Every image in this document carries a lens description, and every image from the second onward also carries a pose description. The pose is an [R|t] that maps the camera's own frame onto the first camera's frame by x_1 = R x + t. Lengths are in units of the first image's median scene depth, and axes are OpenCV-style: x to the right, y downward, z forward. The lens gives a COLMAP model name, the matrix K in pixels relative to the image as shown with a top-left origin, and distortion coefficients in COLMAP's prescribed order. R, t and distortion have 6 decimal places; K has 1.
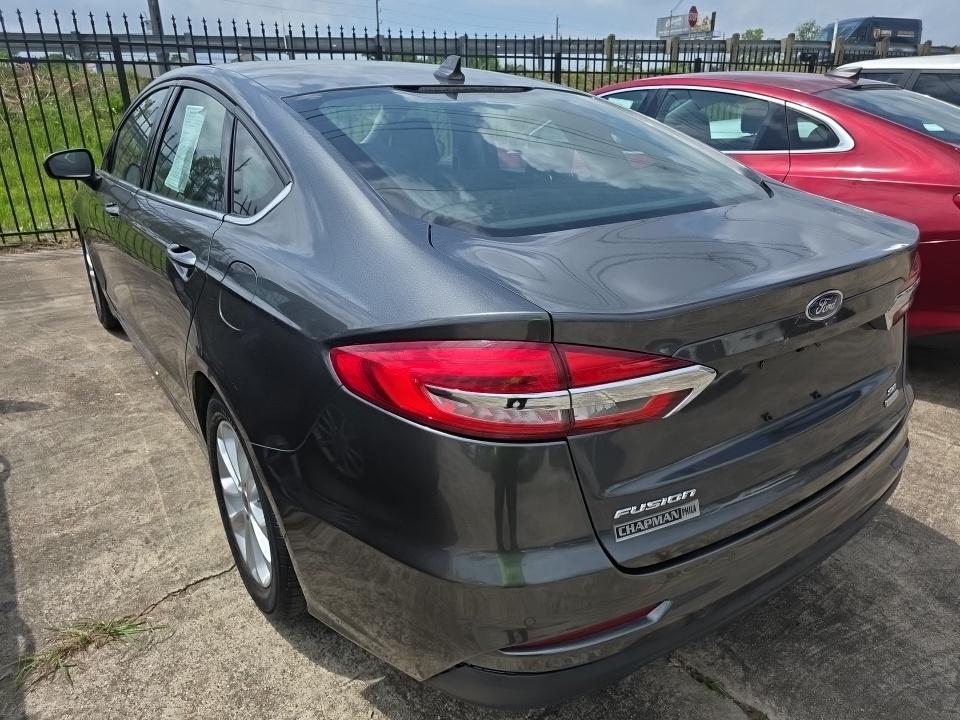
lens RADIAL K [[644.2, 0, 487.8], [0, 644.2, 360.6], [0, 0, 1]] dist [0.000193, -0.006184]
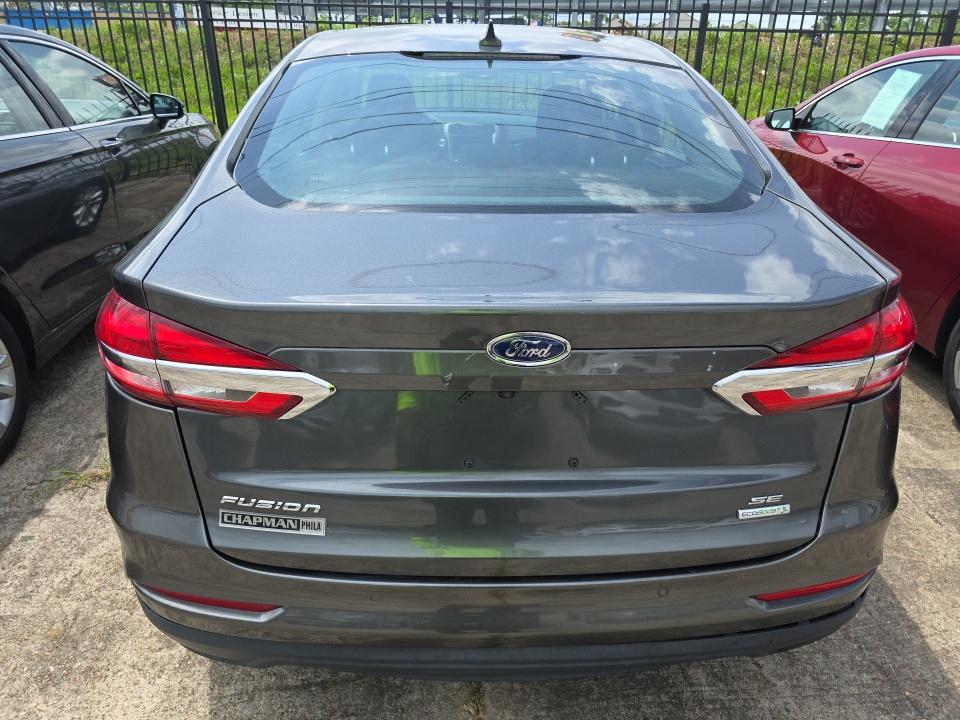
lens RADIAL K [[644.2, 0, 480.5], [0, 644.2, 360.4], [0, 0, 1]] dist [0.000193, -0.006184]
pose [[0.850766, 0.238254, -0.468436, 0.906071], [-0.213878, 0.971147, 0.105500, -0.151113], [0.480055, 0.010432, 0.877176, 0.301044]]
